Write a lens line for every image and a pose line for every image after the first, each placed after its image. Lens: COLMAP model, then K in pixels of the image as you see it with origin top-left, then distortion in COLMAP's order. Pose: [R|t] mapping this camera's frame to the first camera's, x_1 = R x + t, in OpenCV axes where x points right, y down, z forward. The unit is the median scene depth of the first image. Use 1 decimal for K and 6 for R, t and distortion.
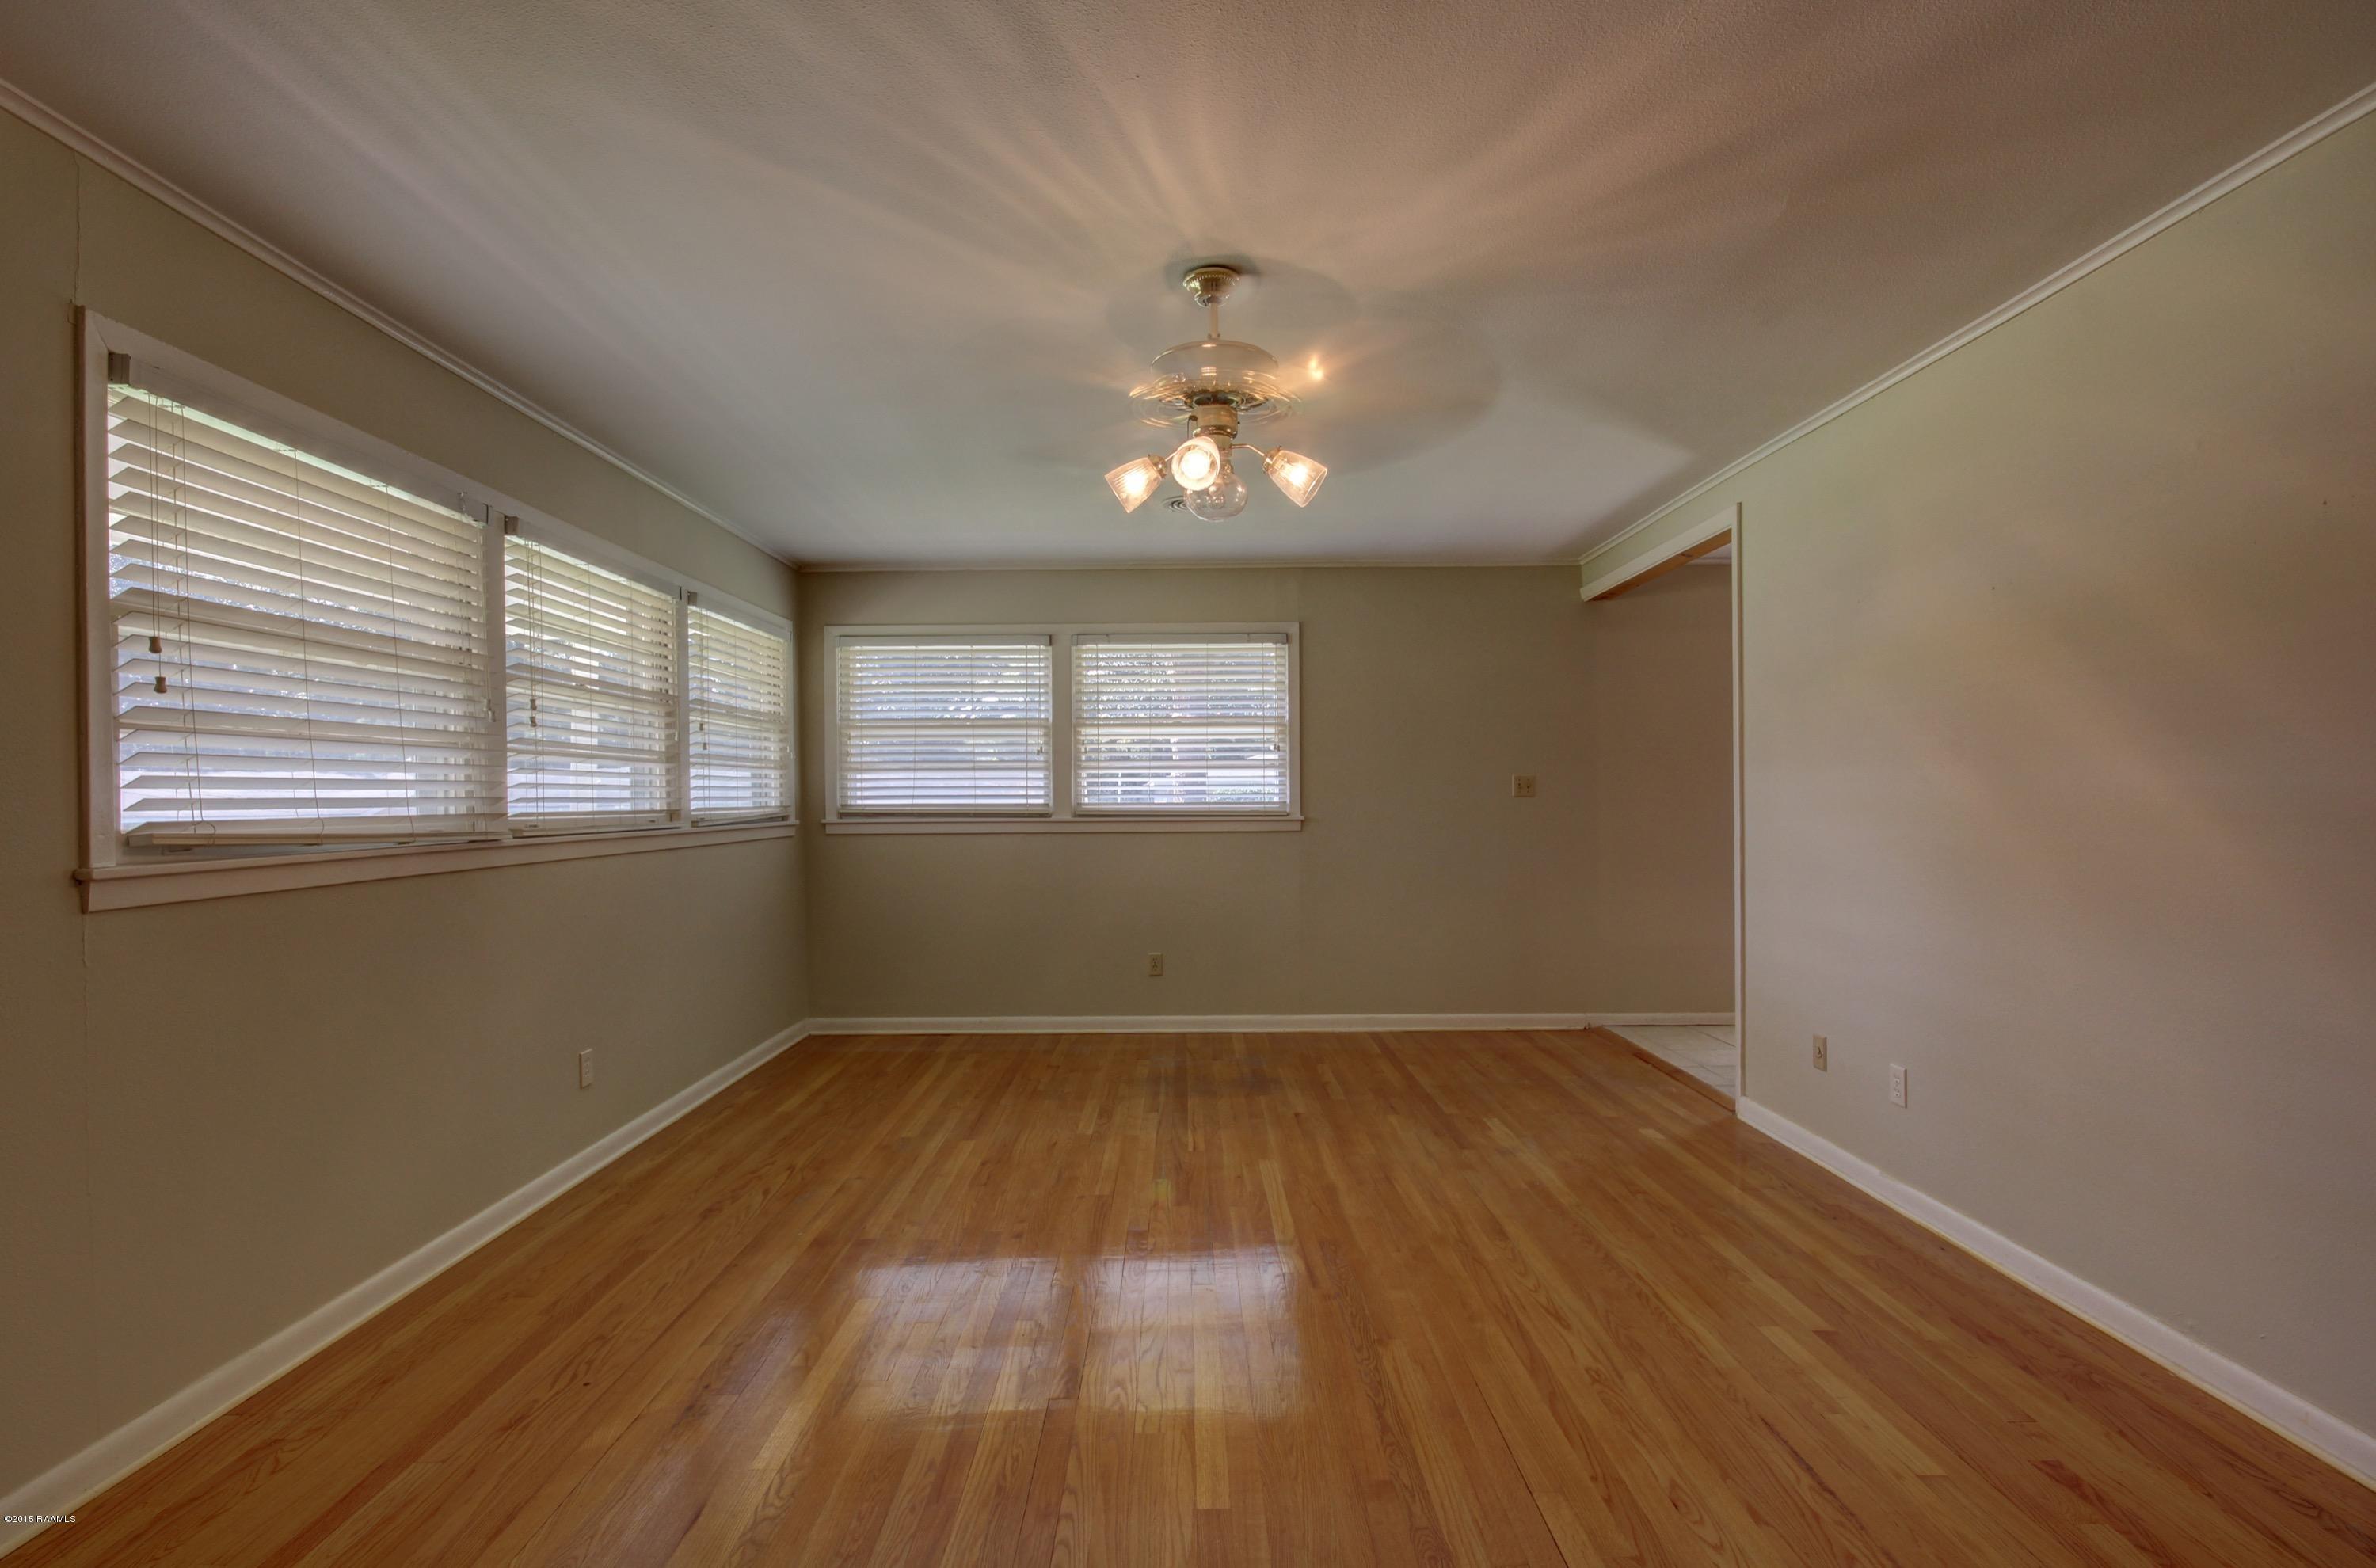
lens RADIAL K [[1106.6, 0, 1188.0], [0, 1106.6, 784.0], [0, 0, 1]] dist [-0.000186, -0.000013]
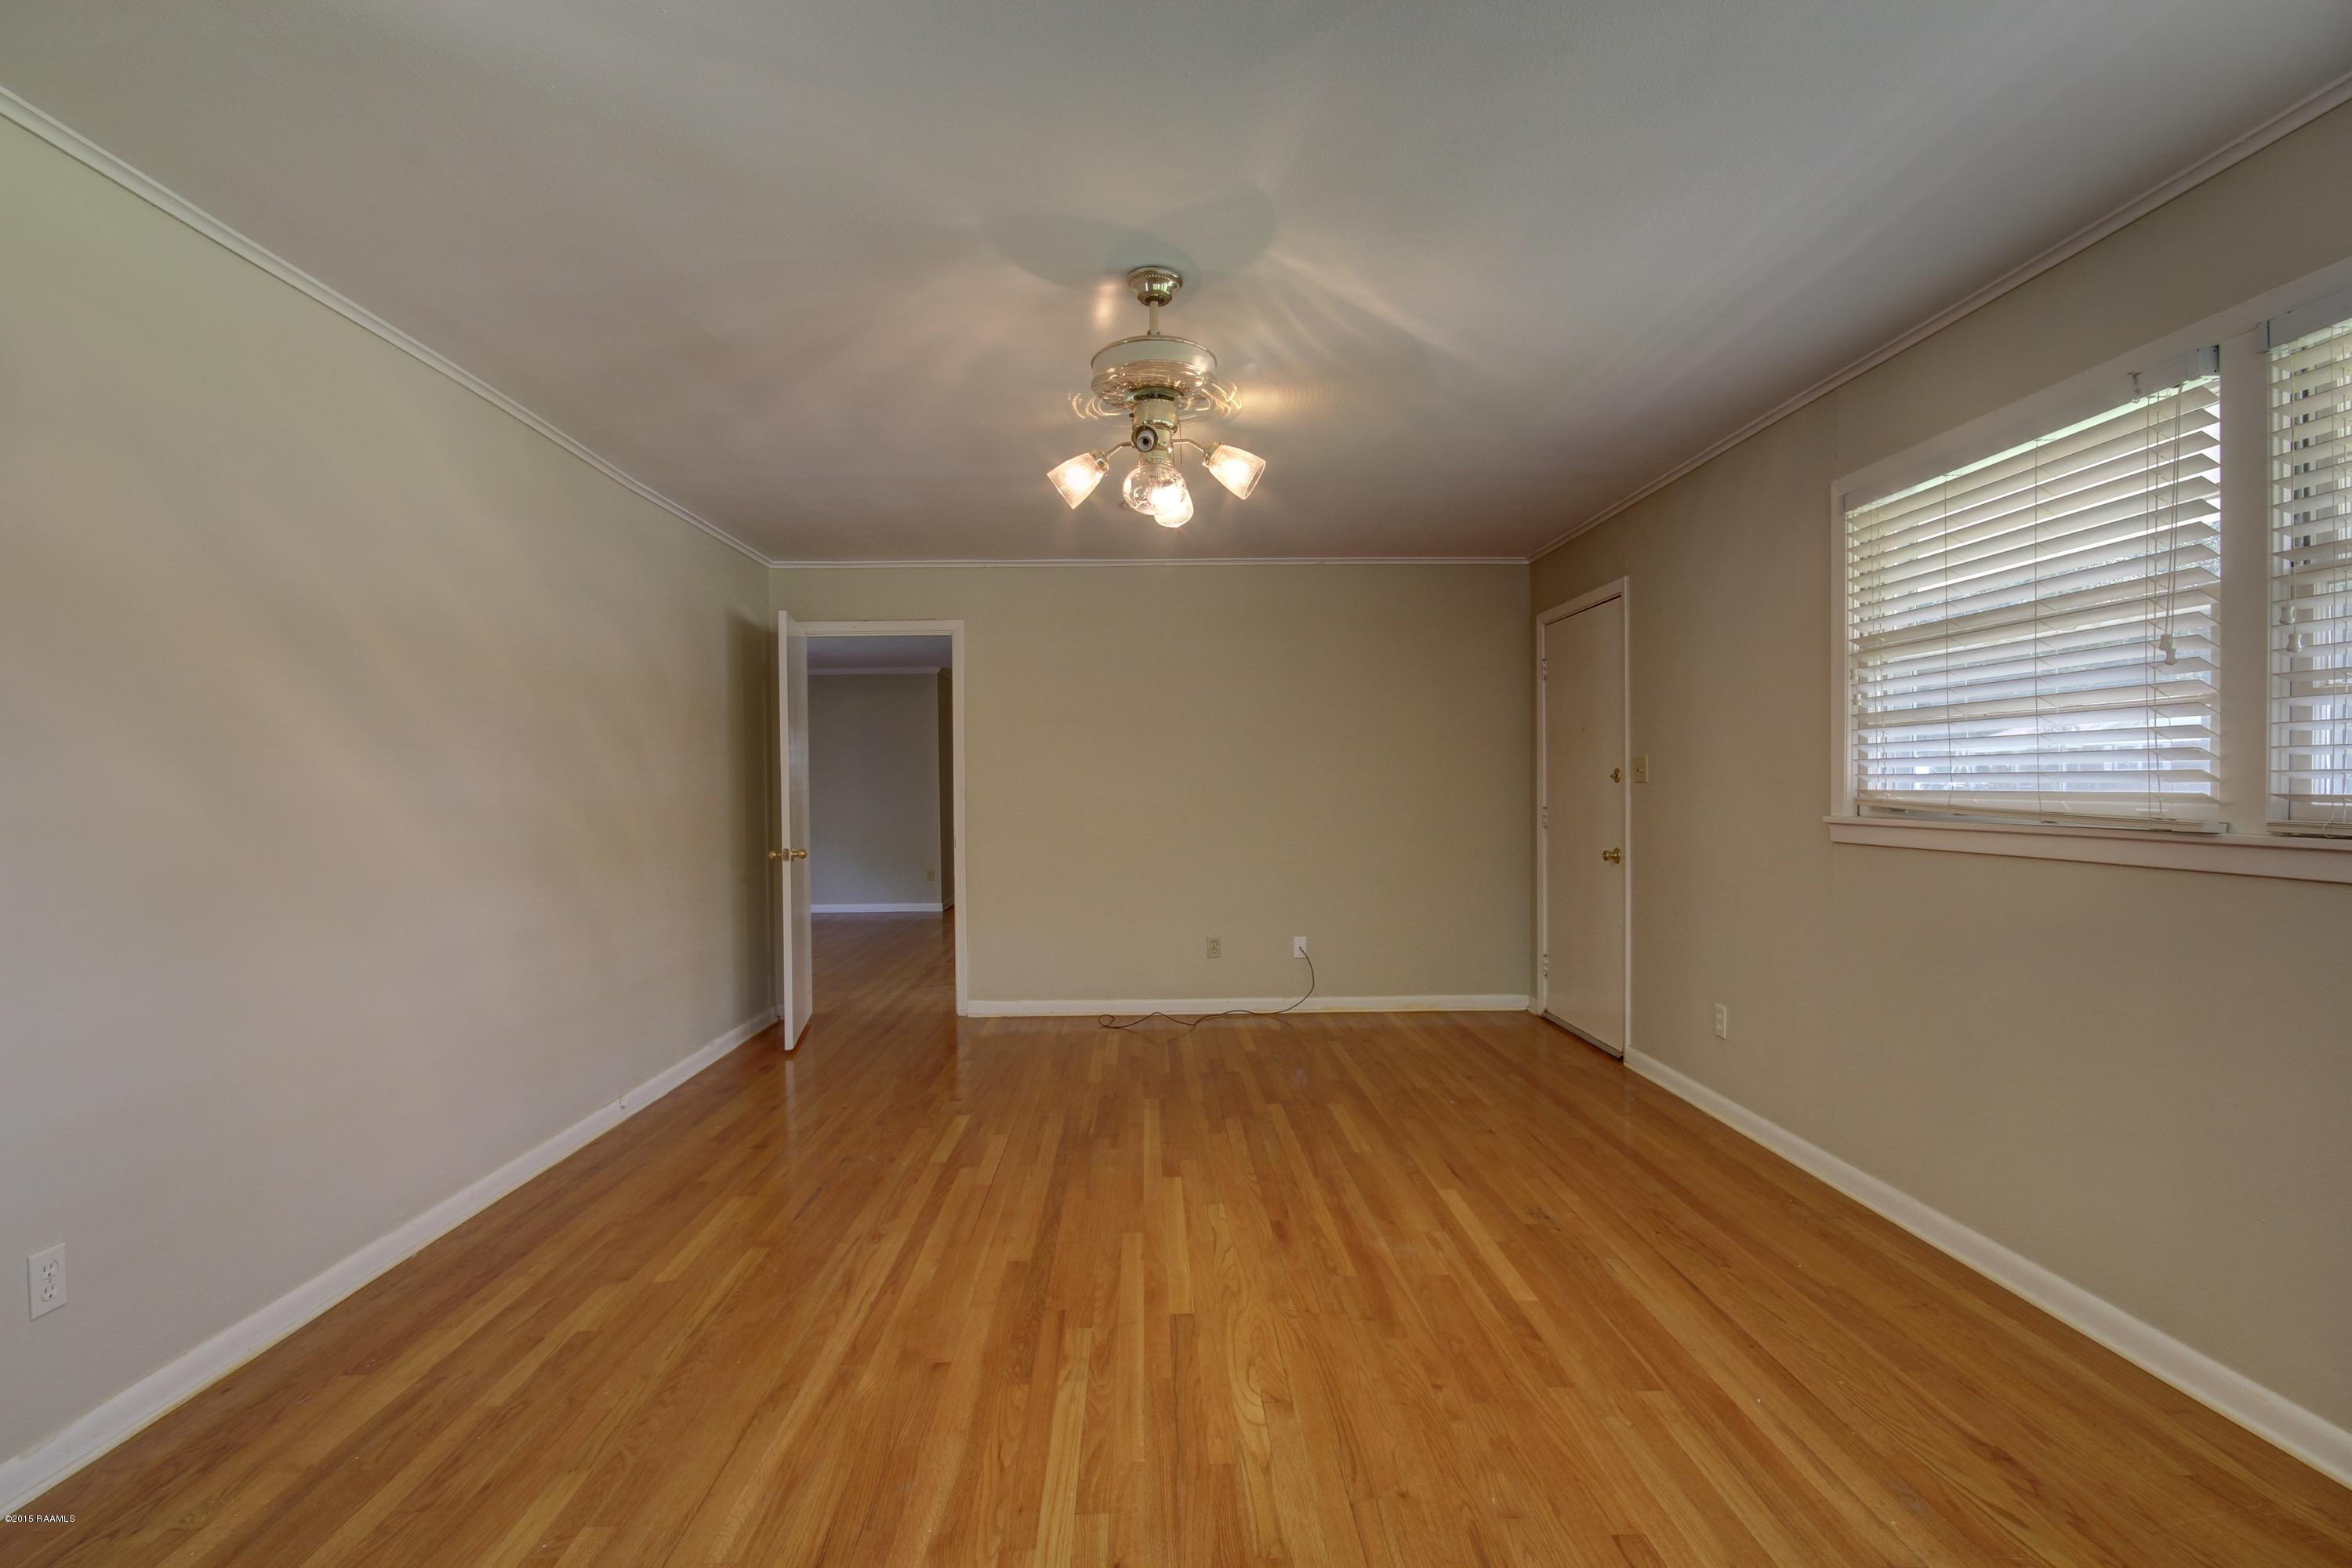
lens RADIAL K [[1095.1, 0, 1176.0], [0, 1095.1, 784.0], [0, 0, 1]] dist [0.000083, 0.000004]
pose [[-0.999538, 0.017549, -0.024835, 0.034724], [0.017786, 0.999798, -0.009349, 0.018682], [0.024666, -0.009786, -0.999648, 1.954933]]
